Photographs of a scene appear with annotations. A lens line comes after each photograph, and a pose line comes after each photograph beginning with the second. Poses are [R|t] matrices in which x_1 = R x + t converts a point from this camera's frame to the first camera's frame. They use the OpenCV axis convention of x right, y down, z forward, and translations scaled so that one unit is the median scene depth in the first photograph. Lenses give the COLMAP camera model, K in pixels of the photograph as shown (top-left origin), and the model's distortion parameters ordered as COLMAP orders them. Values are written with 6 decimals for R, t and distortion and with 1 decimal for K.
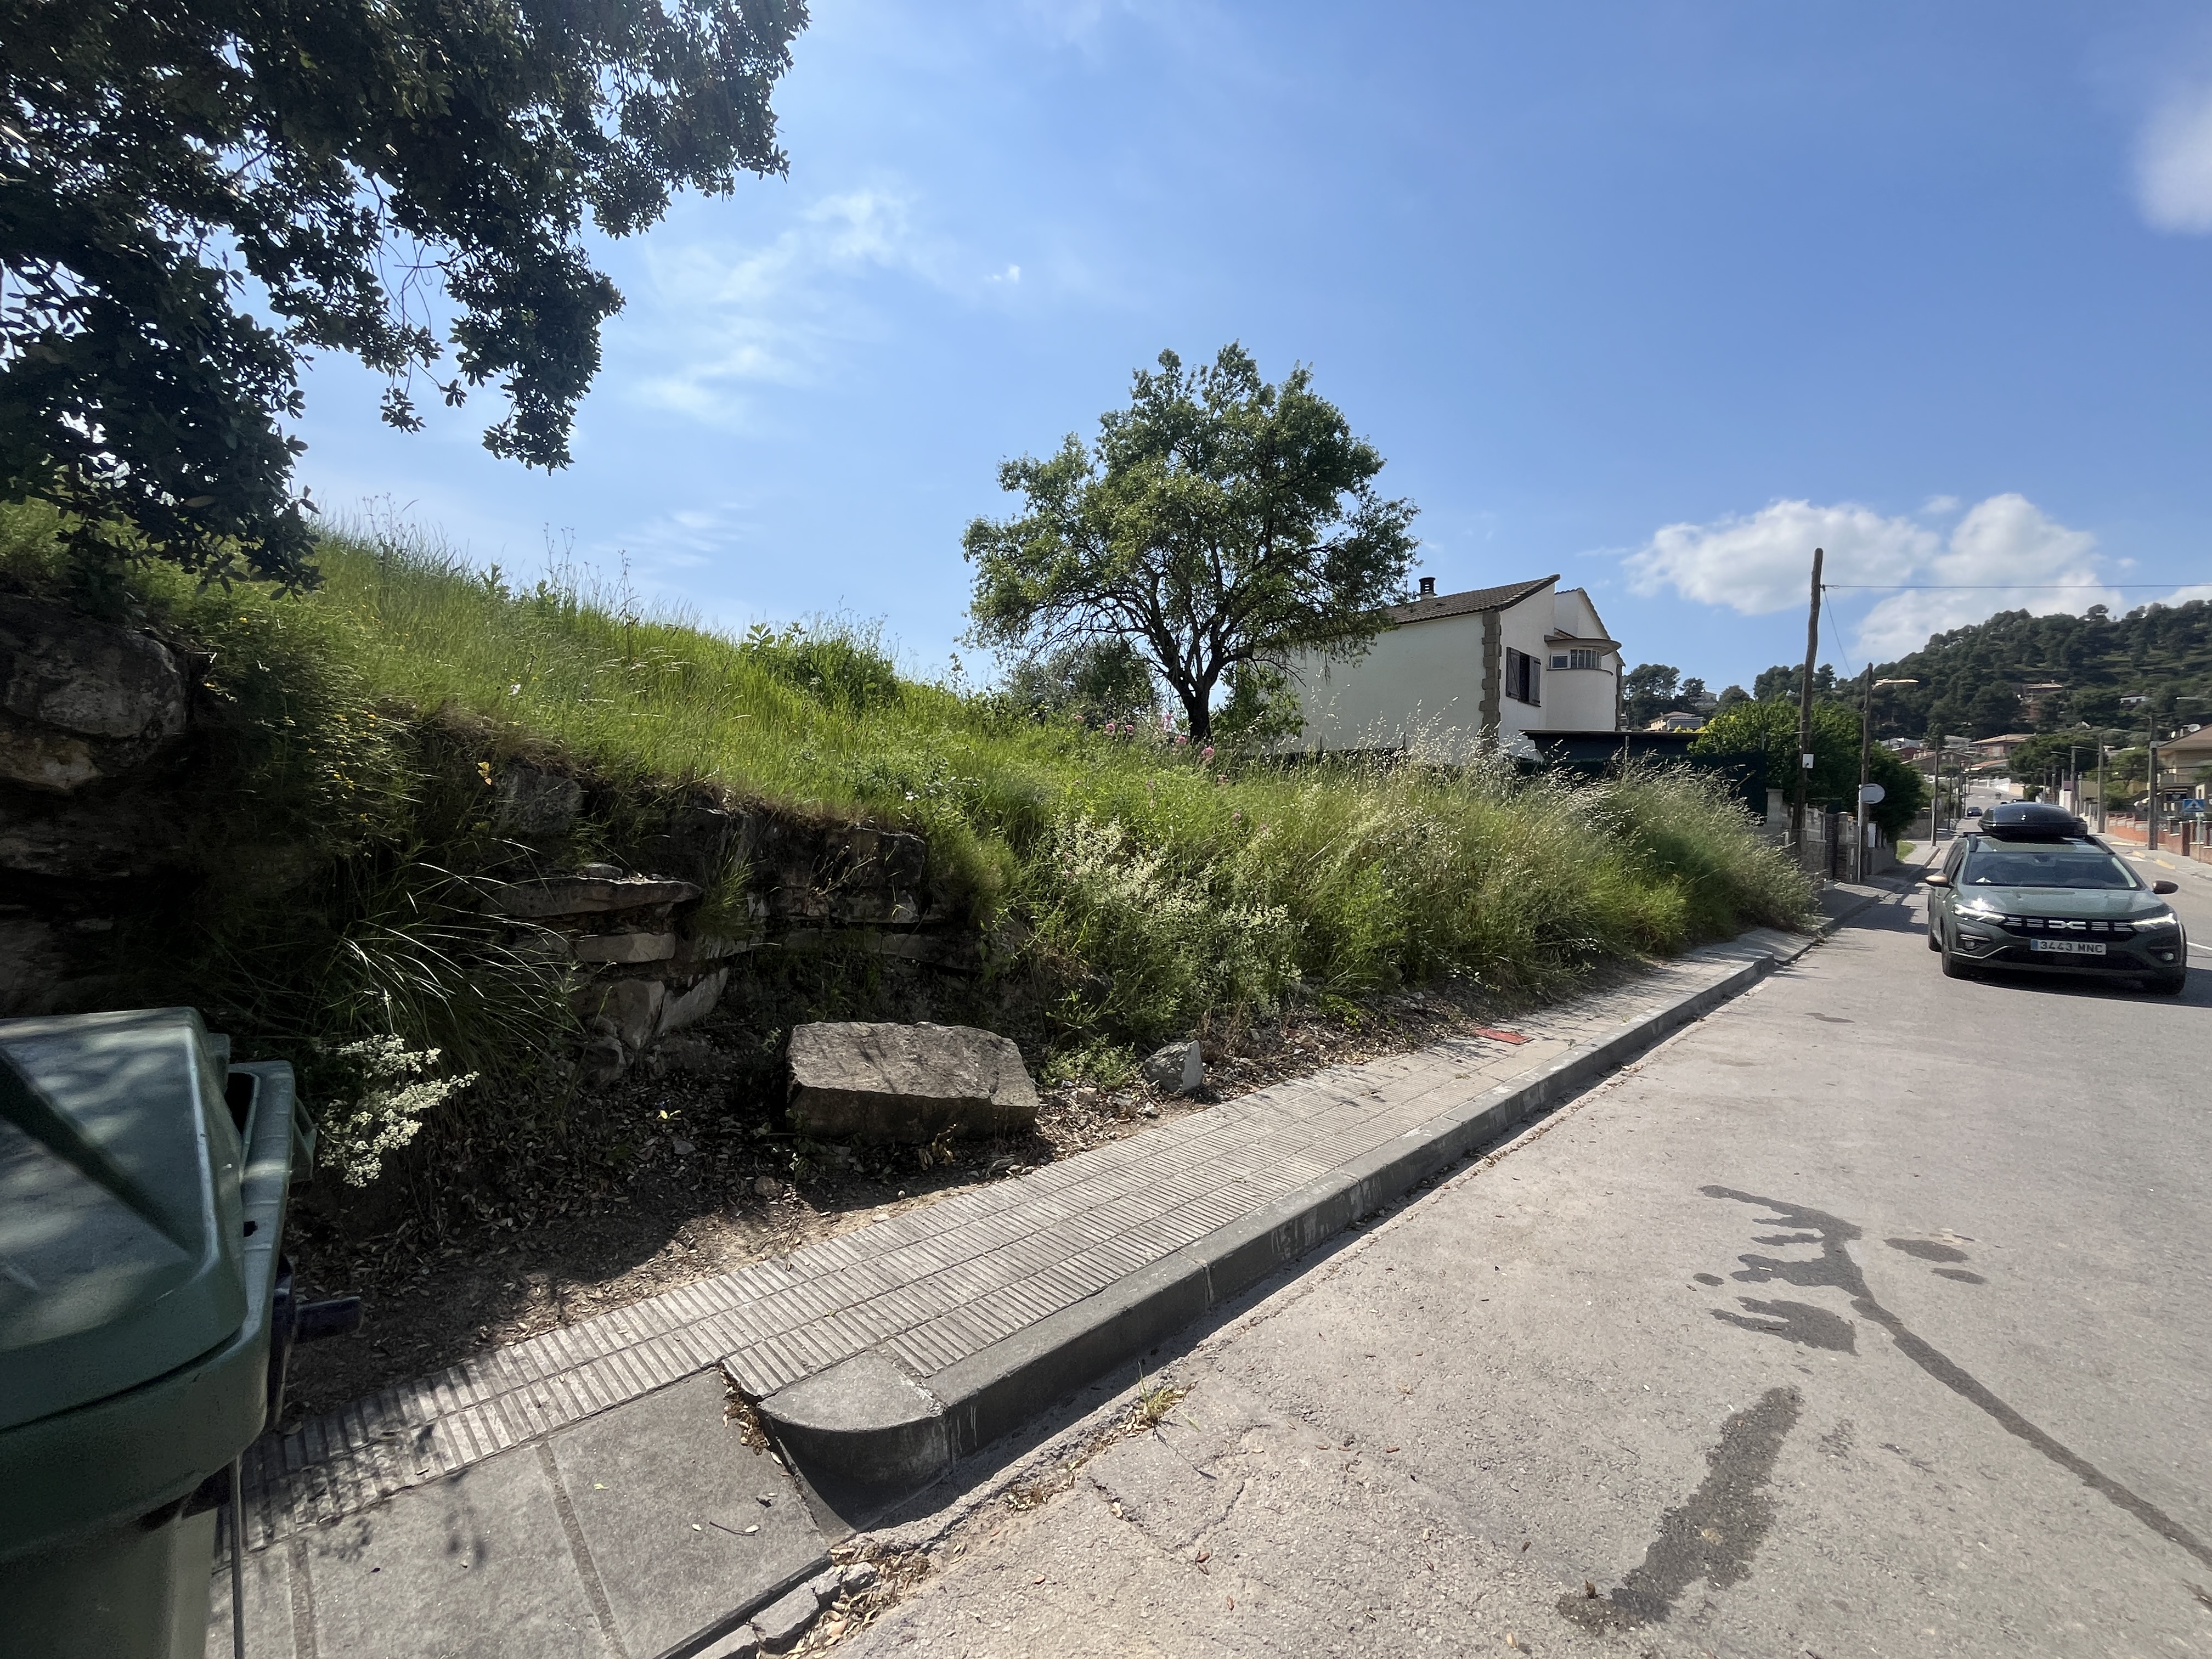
lens RADIAL K [[898.0, 0, 1103.7], [0, 898.0, 818.3], [0, 0, 1]] dist [-0.002656, 0.000399]
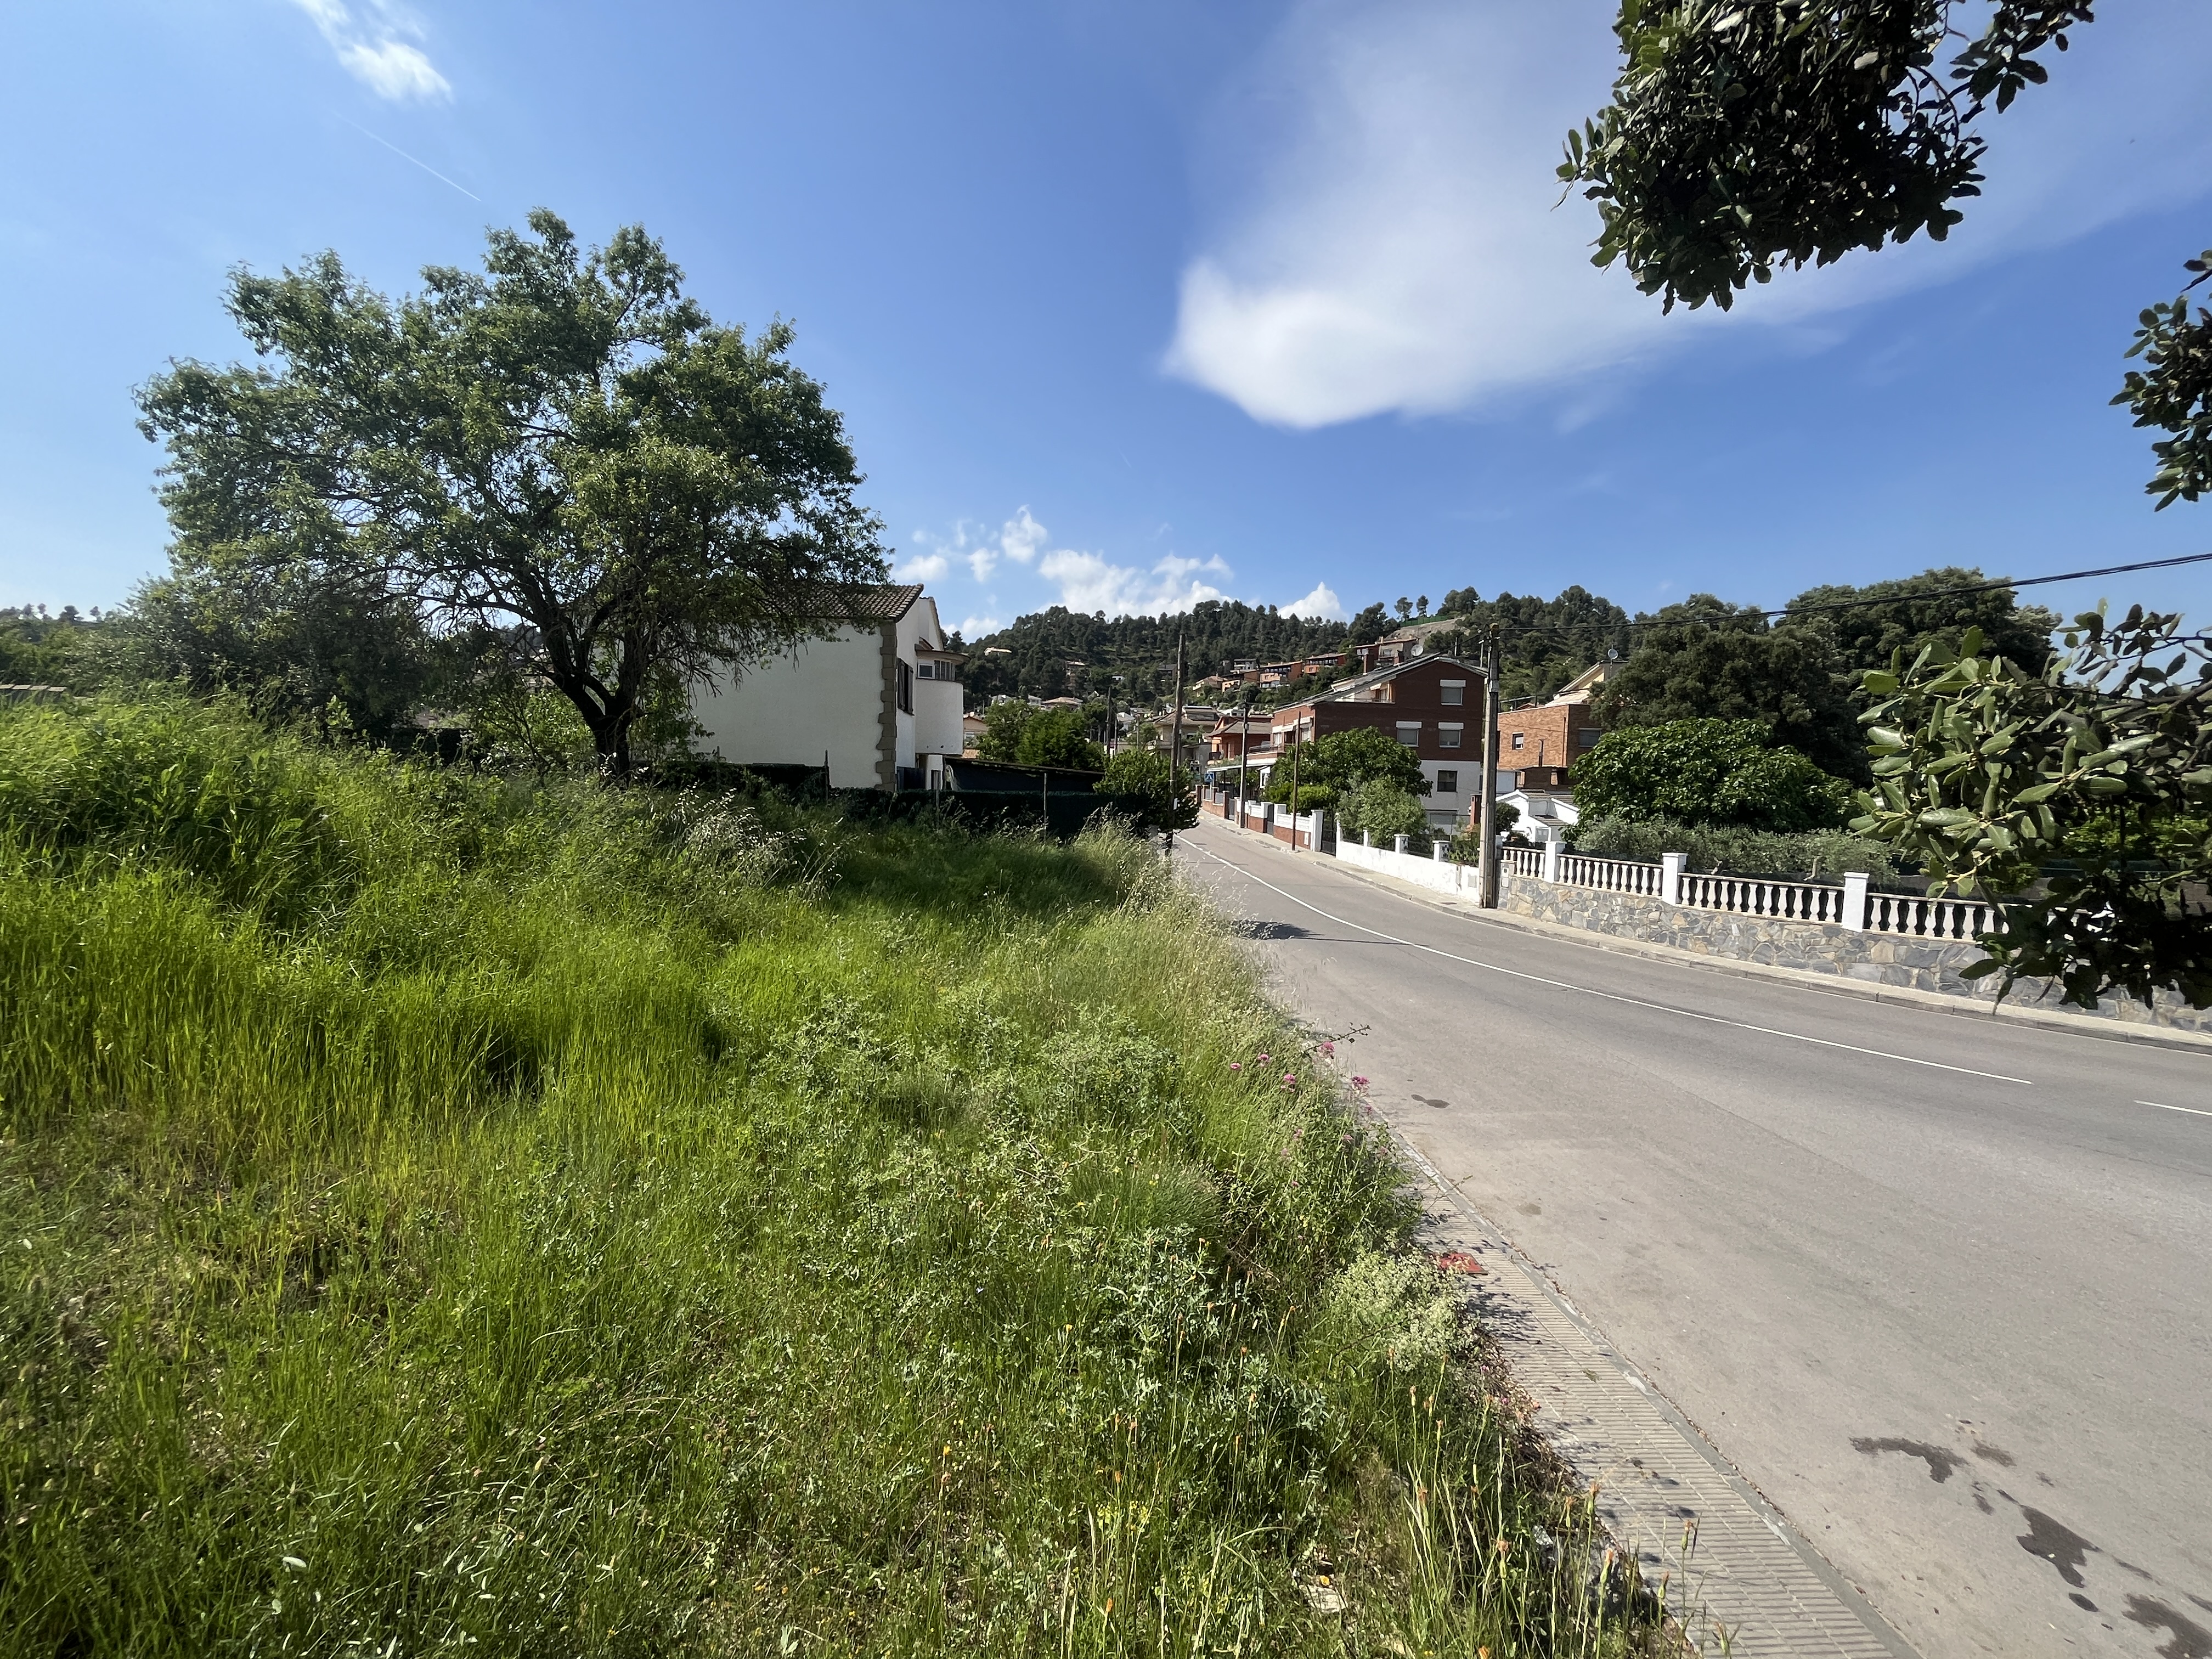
lens RADIAL K [[898.0, 0, 1100.1], [0, 898.0, 823.9], [0, 0, 1]] dist [-0.002656, 0.000399]
pose [[0.662011, -0.046979, 0.748021, -0.695670], [-0.017780, 0.996768, 0.078337, -0.403175], [-0.749284, -0.065159, 0.659036, 0.747377]]
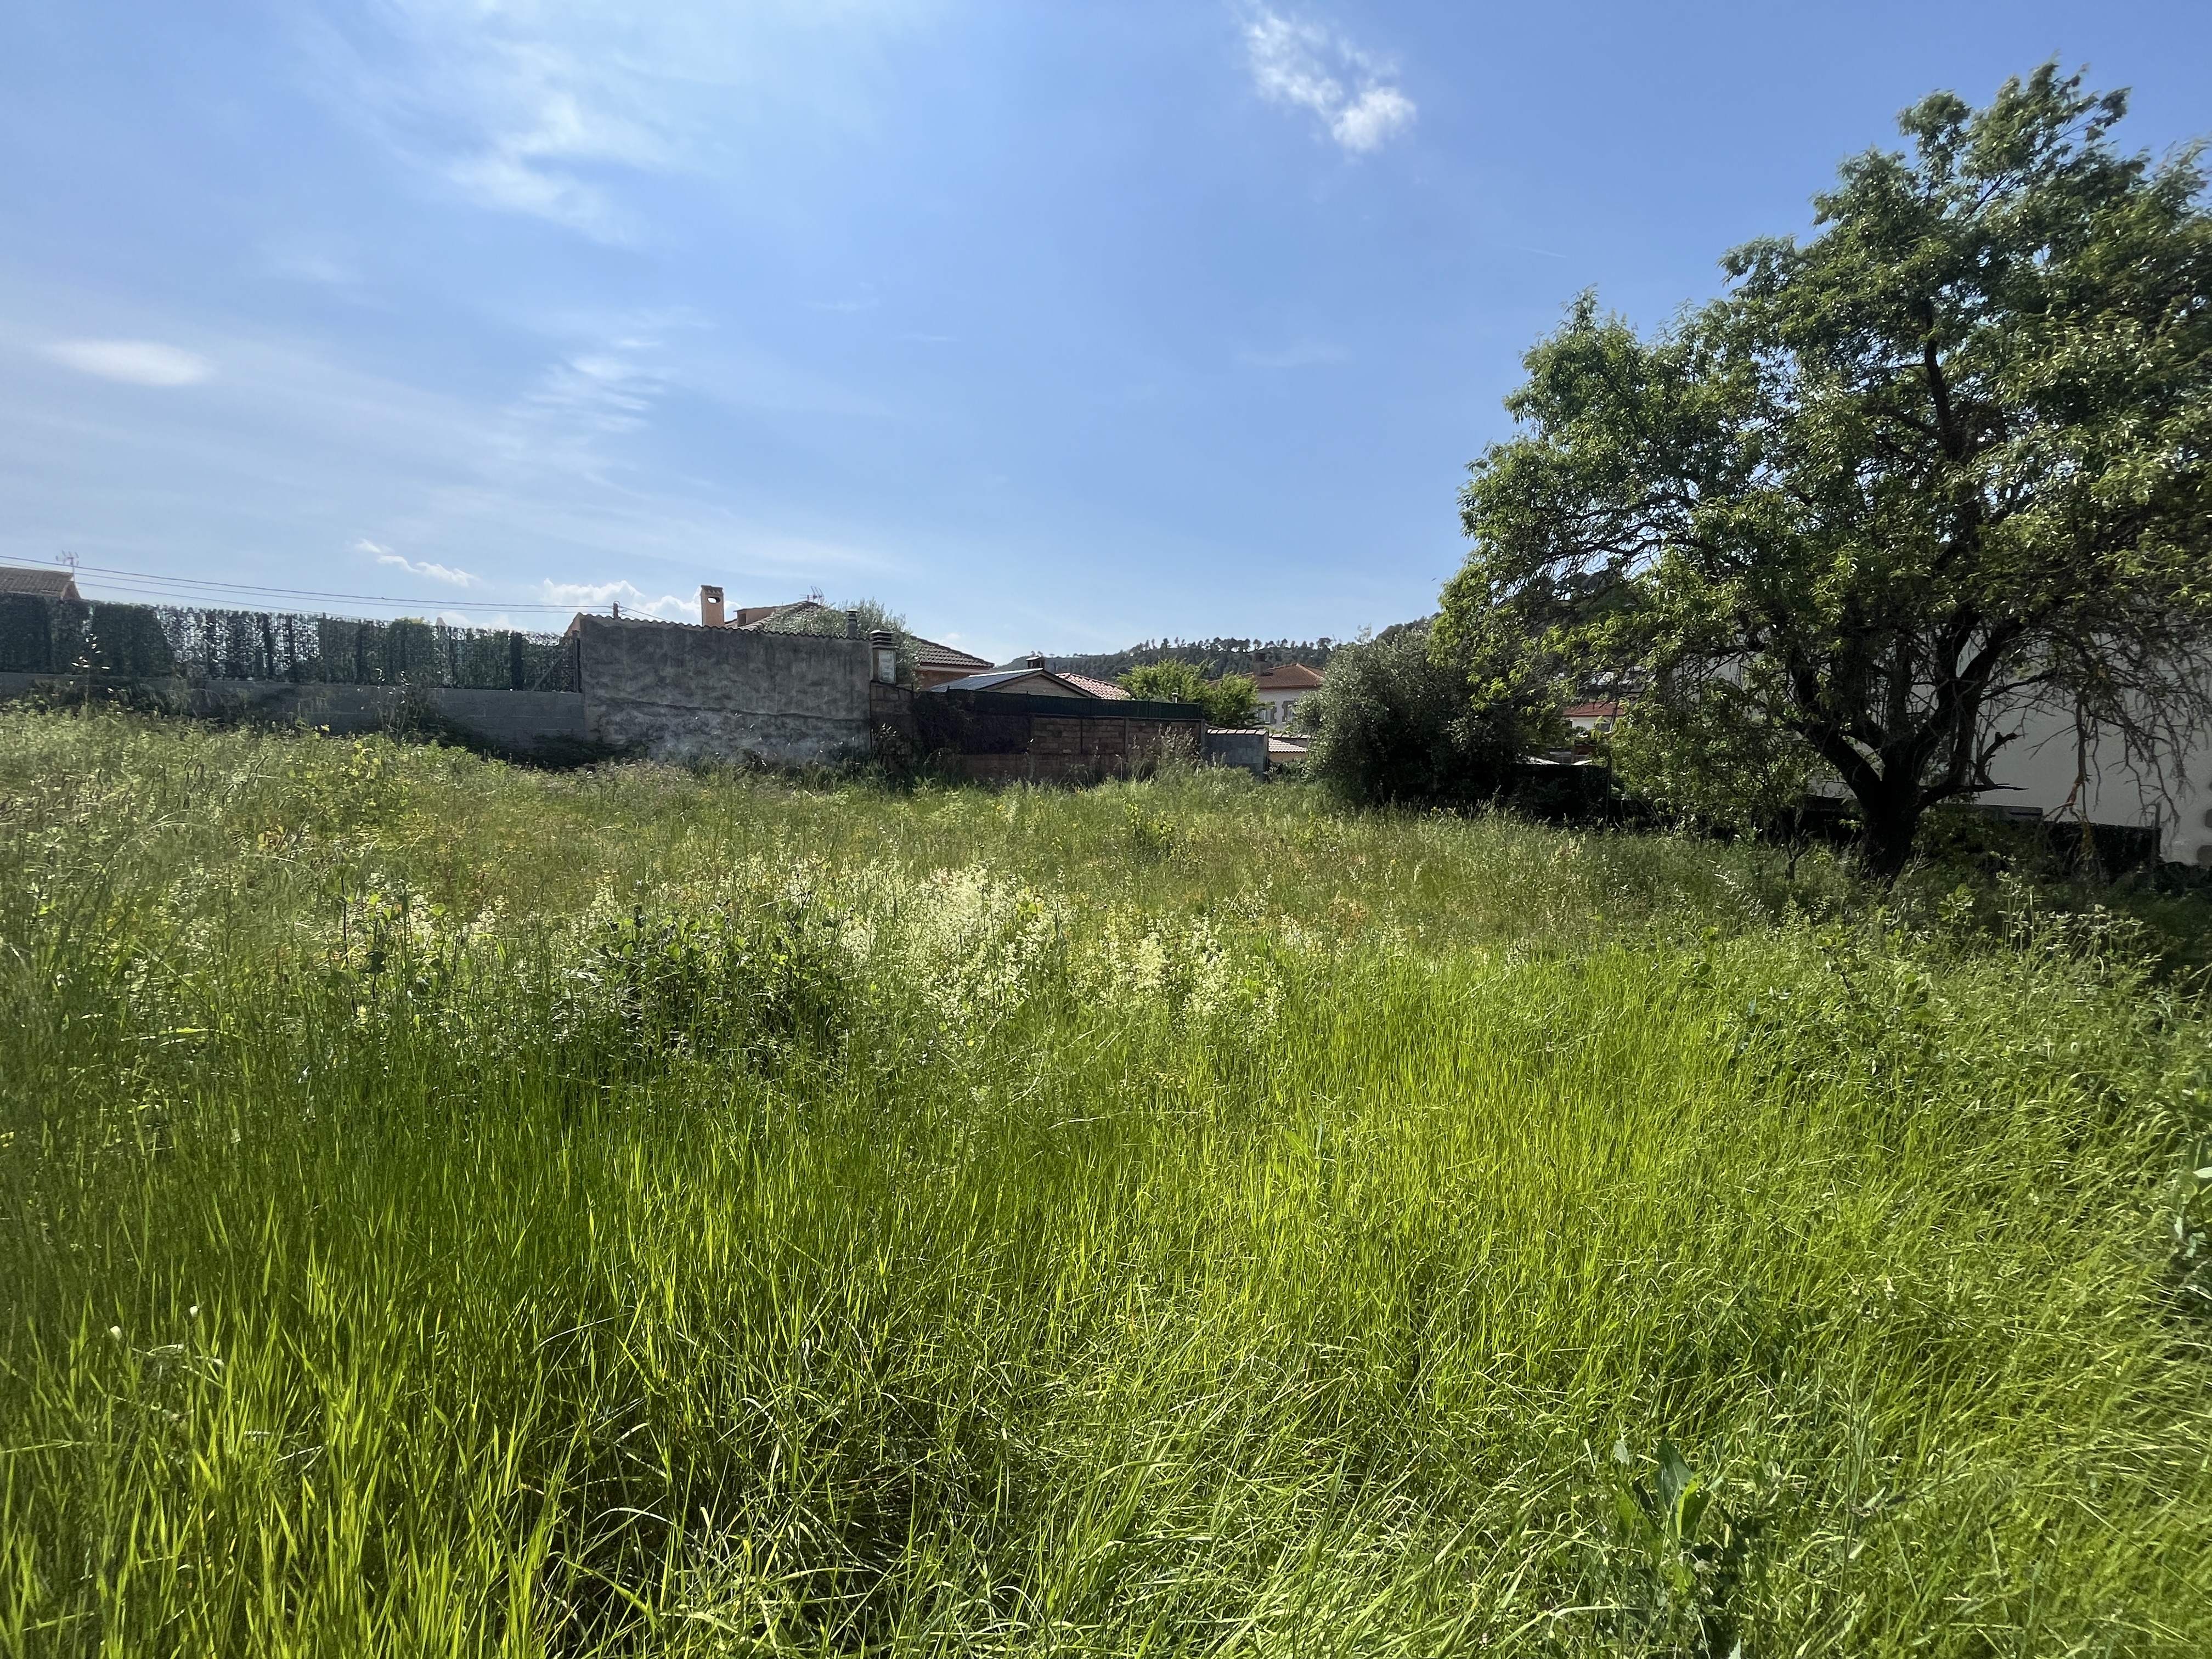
lens RADIAL K [[898.0, 0, 1106.5], [0, 898.0, 830.9], [0, 0, 1]] dist [-0.002656, 0.000399]
pose [[0.998338, -0.007679, -0.057124, -1.303463], [0.014399, 0.992888, 0.118180, -0.644466], [0.055810, -0.118806, 0.991348, 1.562679]]
